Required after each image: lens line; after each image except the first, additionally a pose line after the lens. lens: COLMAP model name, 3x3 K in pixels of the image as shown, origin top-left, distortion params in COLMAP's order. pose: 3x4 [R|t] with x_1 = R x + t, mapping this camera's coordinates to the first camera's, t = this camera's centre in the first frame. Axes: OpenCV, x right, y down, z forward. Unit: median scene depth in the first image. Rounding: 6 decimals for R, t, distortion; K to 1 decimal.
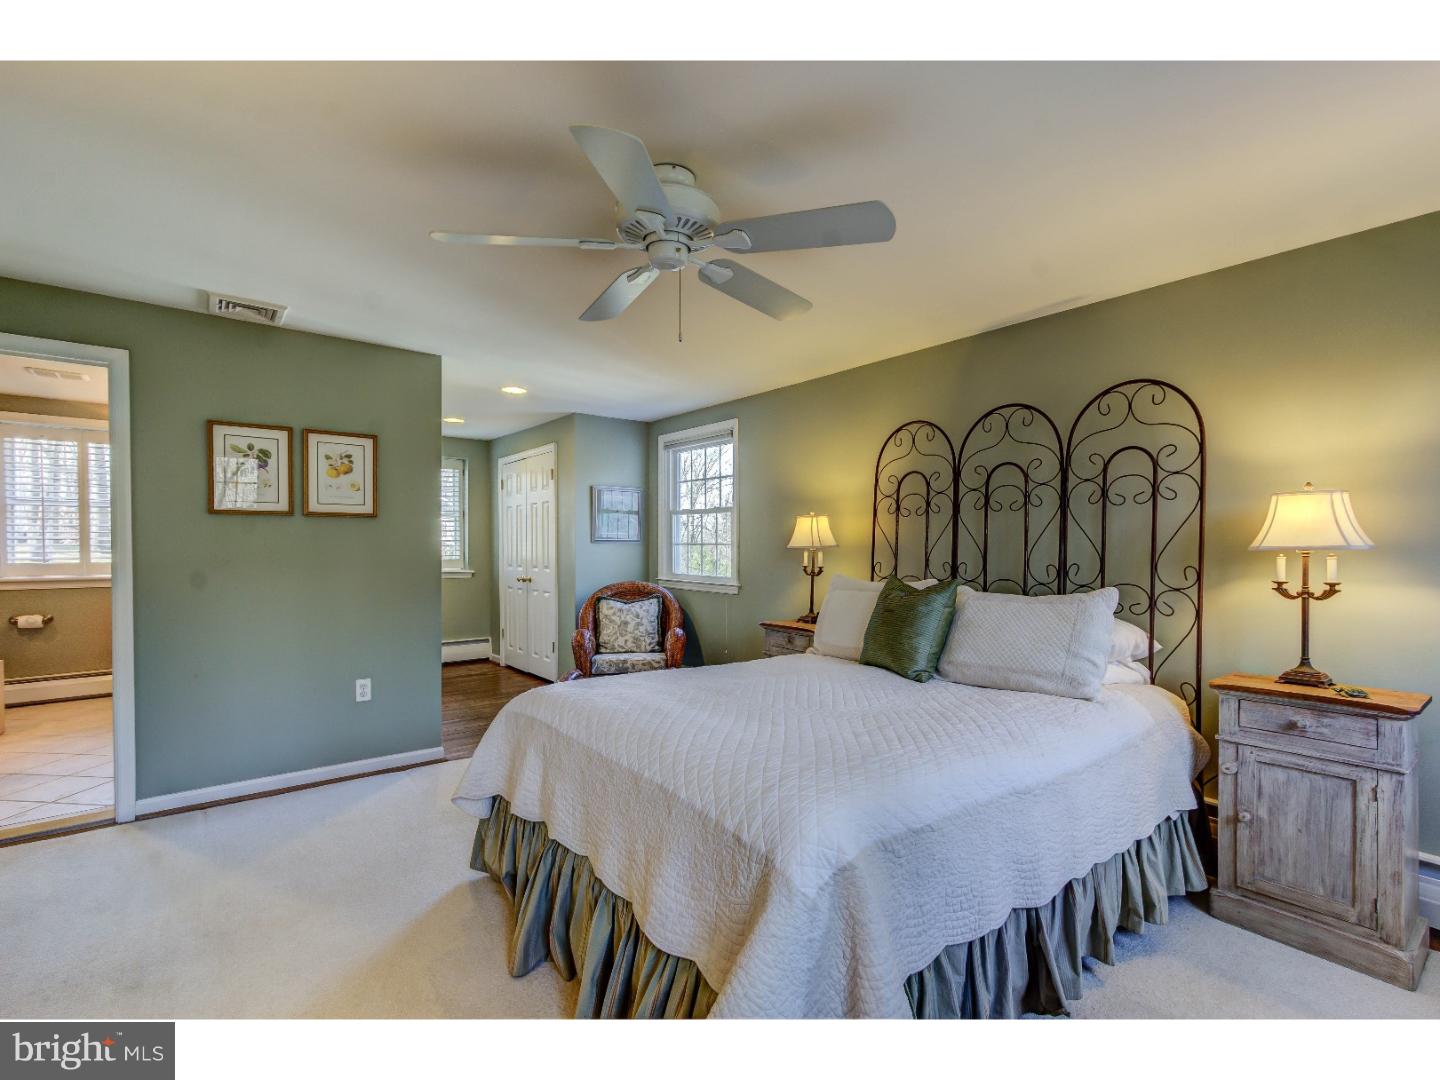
lens RADIAL K [[652.1, 0, 720.1], [0, 652.1, 550.6], [0, 0, 1]] dist [-0.003032, 0.005205]
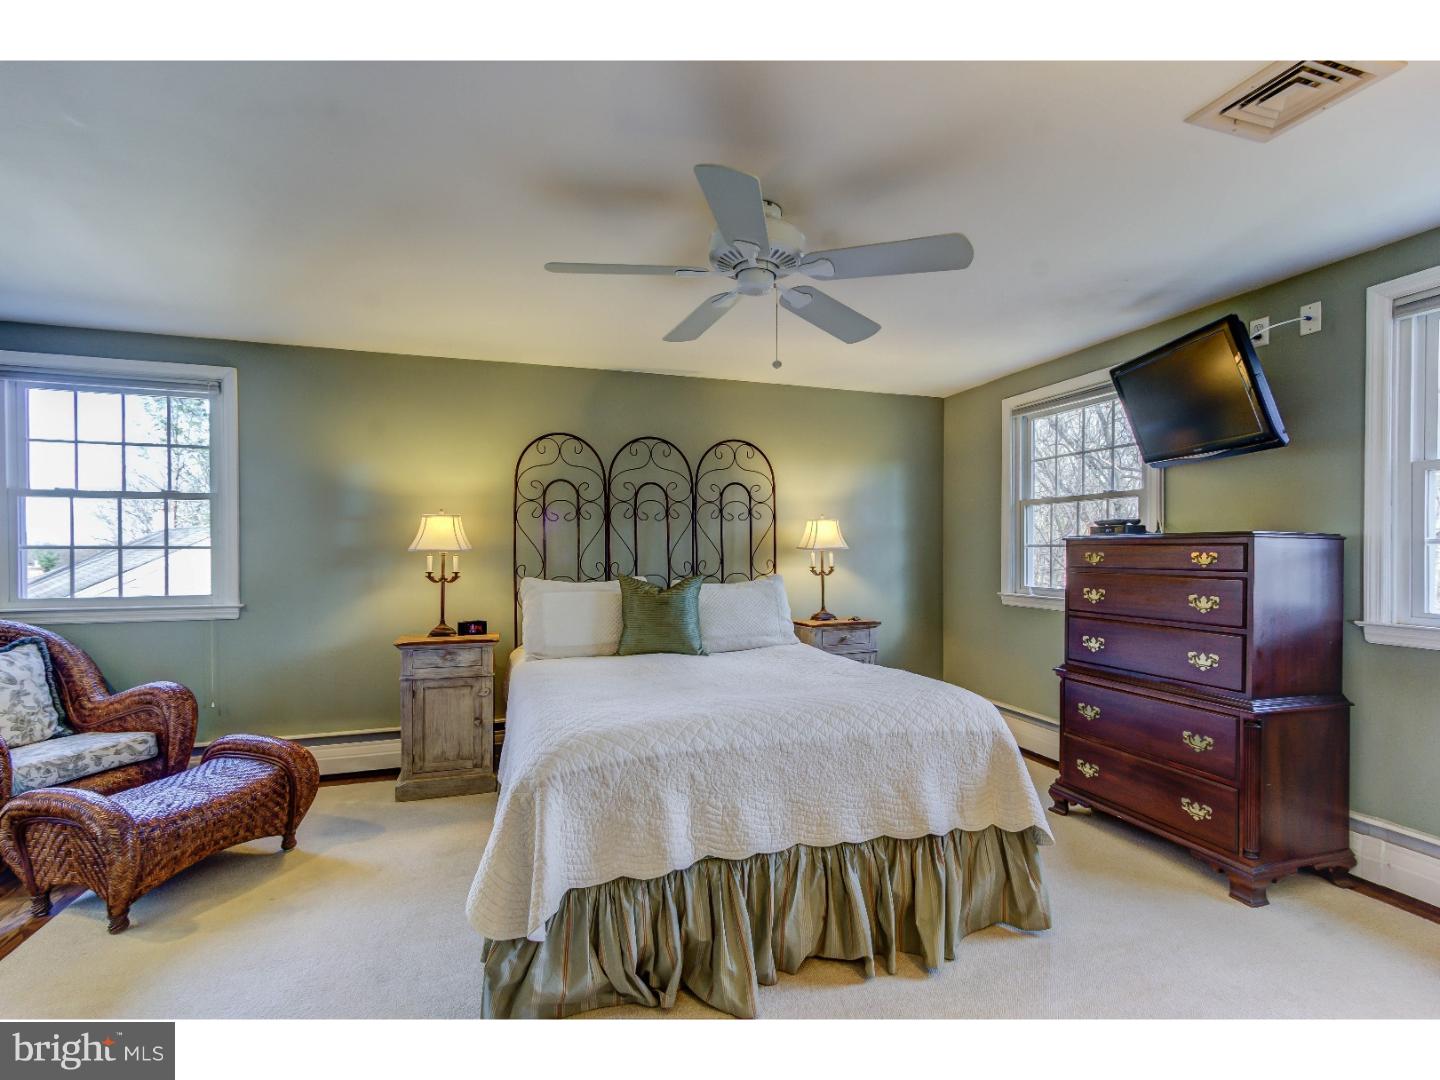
lens RADIAL K [[652.1, 0, 713.3], [0, 652.1, 552.2], [0, 0, 1]] dist [-0.003032, 0.005205]
pose [[0.359580, 0.004284, 0.933105, -0.592902], [0.015472, 0.999825, -0.010553, 0.013214], [-0.932986, 0.018231, 0.359450, 0.367005]]
